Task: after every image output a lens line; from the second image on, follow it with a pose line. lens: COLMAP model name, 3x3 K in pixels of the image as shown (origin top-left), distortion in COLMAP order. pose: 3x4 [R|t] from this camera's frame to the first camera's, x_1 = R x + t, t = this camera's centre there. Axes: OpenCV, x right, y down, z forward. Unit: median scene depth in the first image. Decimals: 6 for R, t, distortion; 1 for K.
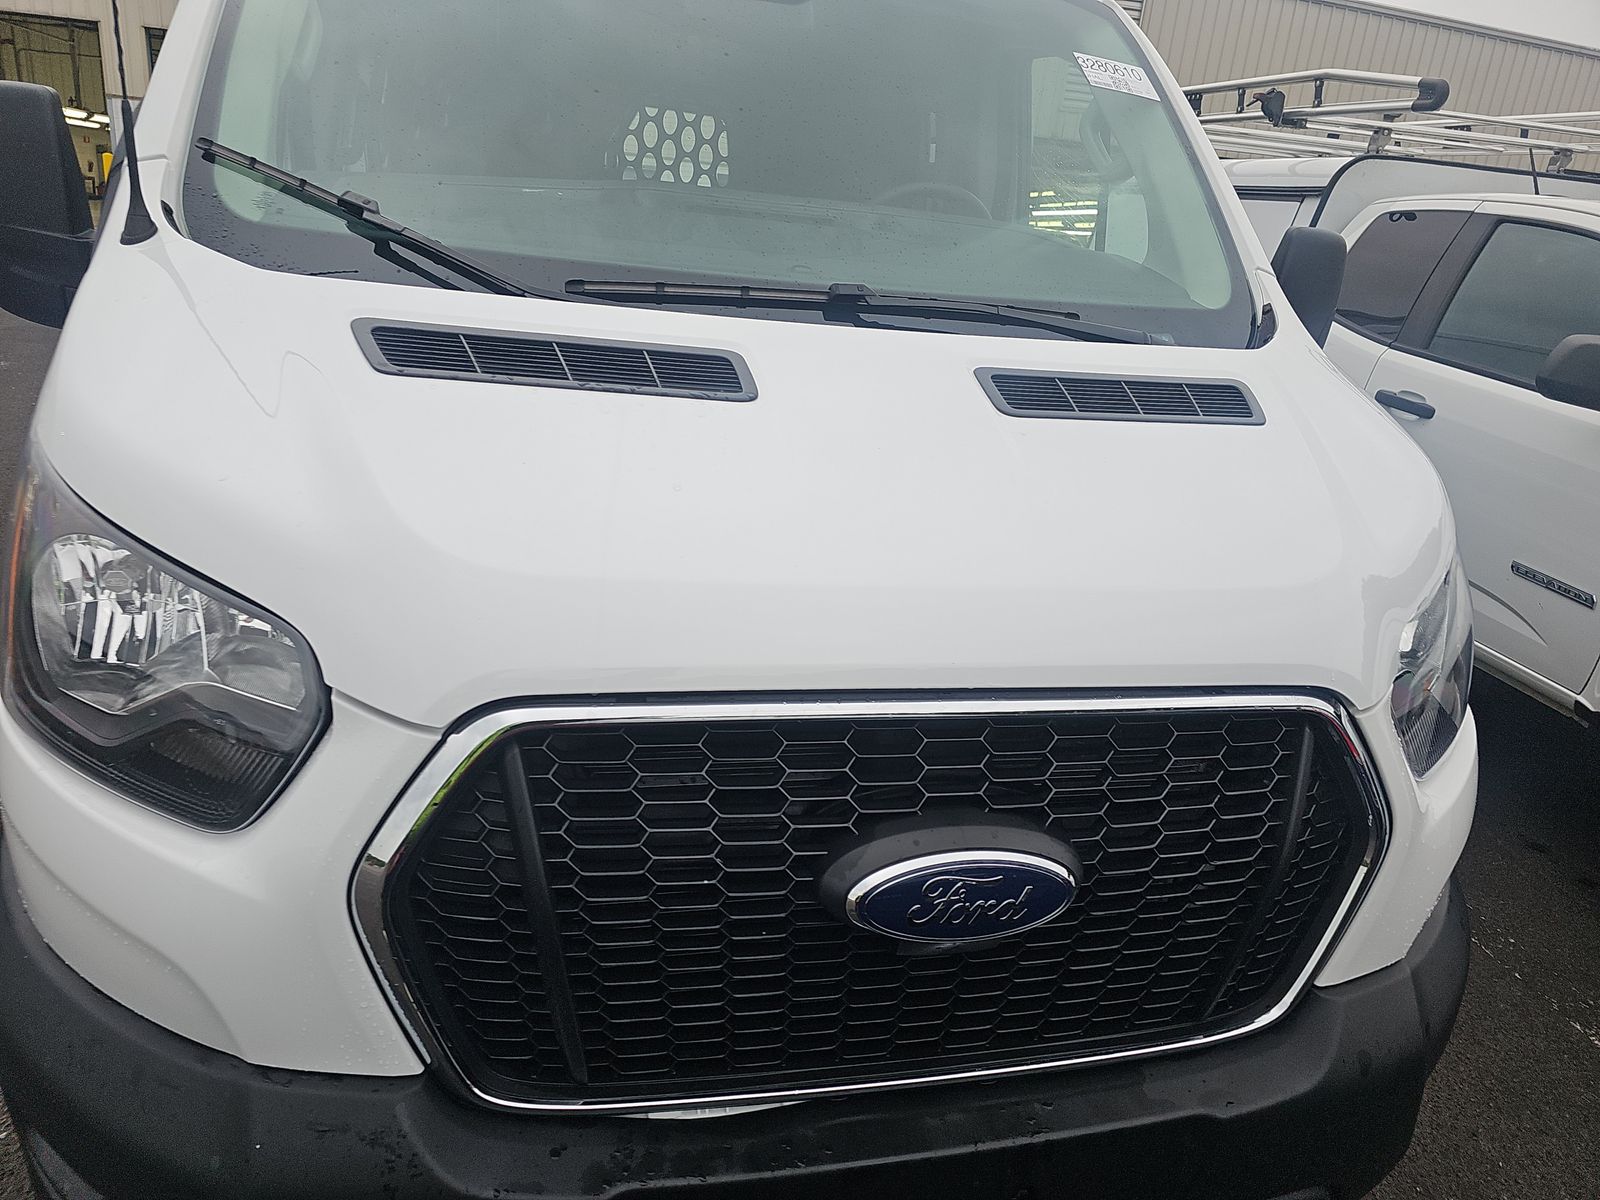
lens RADIAL K [[1082.3, 0, 800.0], [0, 1082.3, 600.0], [0, 0, 1]] dist [0.064098, -0.071165]
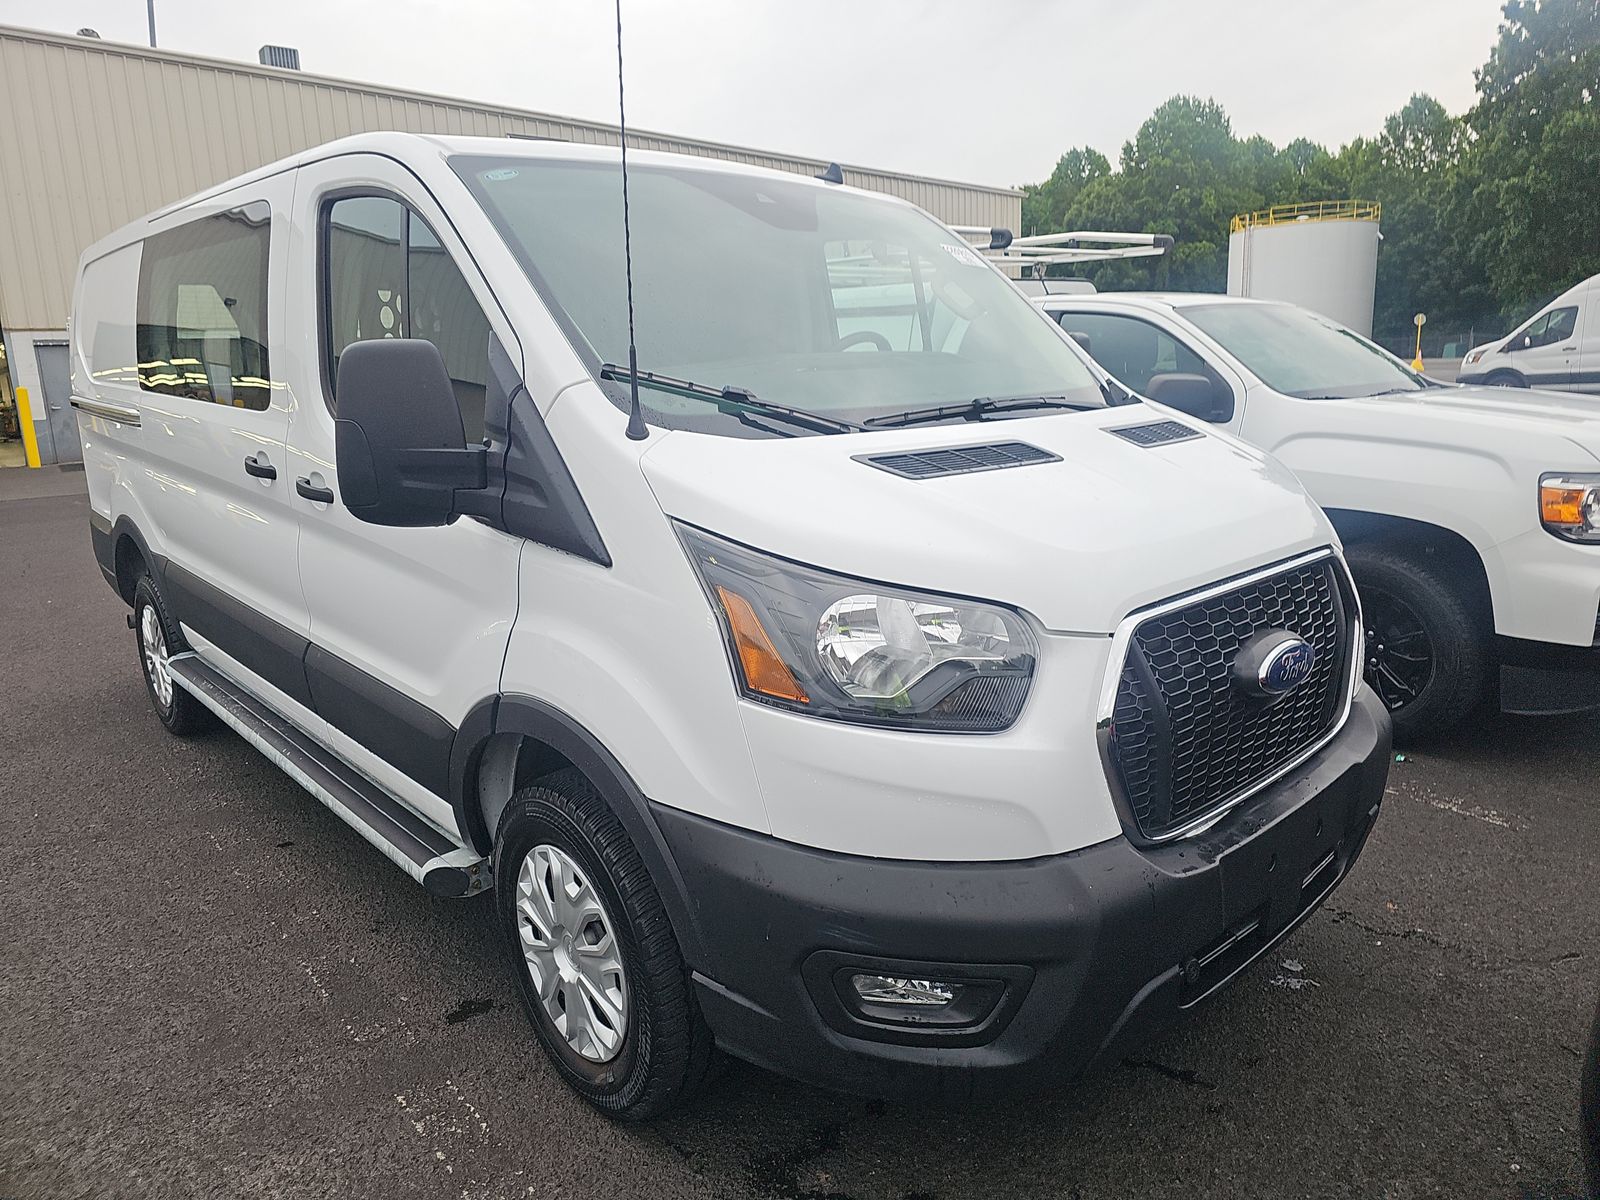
lens RADIAL K [[1082.3, 0, 800.0], [0, 1082.3, 600.0], [0, 0, 1]] dist [0.064098, -0.071165]
pose [[0.861162, -0.227578, 0.454542, -1.198909], [0.274642, 0.960743, -0.039307, -0.010698], [-0.427753, 0.158686, 0.889858, -0.341590]]
